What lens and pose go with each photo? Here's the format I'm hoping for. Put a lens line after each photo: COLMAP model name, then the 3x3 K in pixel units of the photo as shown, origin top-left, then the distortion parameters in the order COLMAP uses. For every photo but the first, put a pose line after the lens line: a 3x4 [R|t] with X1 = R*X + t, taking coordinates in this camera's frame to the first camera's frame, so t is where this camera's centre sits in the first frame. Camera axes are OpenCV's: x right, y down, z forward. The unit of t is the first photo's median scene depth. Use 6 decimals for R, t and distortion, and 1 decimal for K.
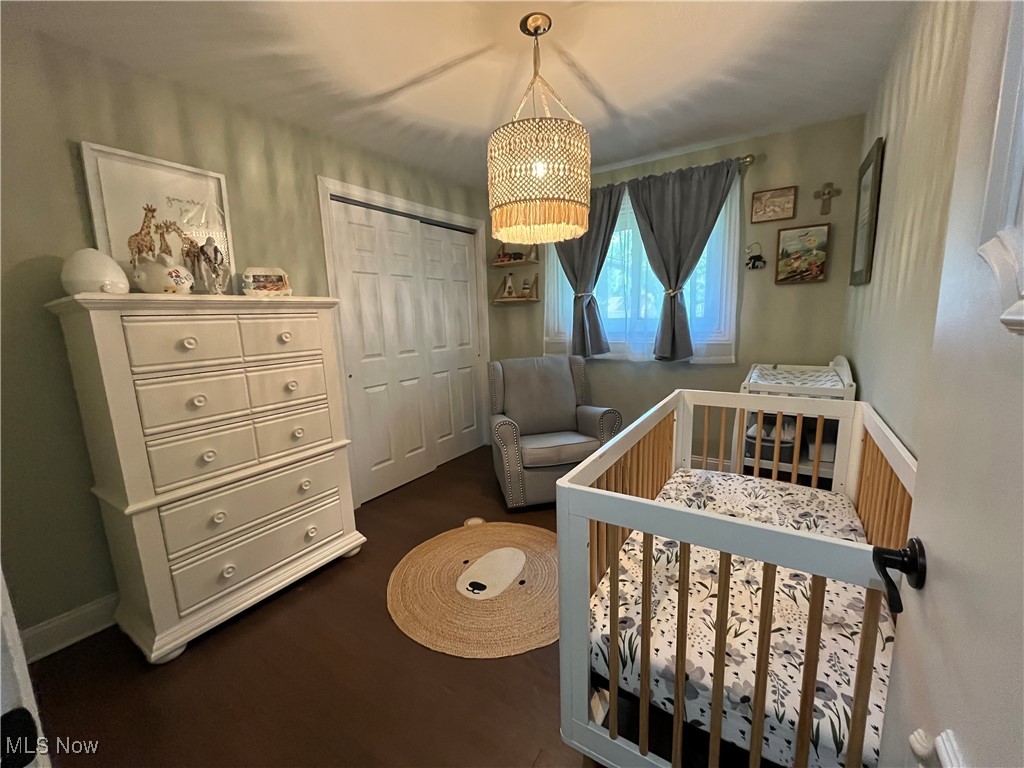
lens RADIAL K [[412.1, 0, 511.1], [0, 412.1, 382.4], [0, 0, 1]] dist [-0.007789, 0.001225]
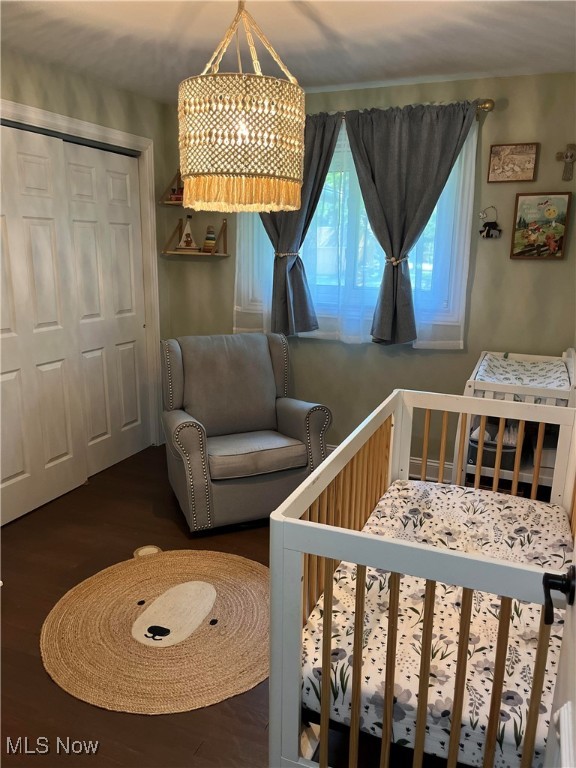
lens RADIAL K [[580.5, 0, 288.7], [0, 580.5, 382.0], [0, 0, 1]] dist [0.057875, -0.077097]
pose [[0.981060, 0.002240, 0.193692, -0.046005], [-0.015525, 0.997626, 0.067094, -0.066073], [-0.193082, -0.068830, 0.978765, -0.128289]]
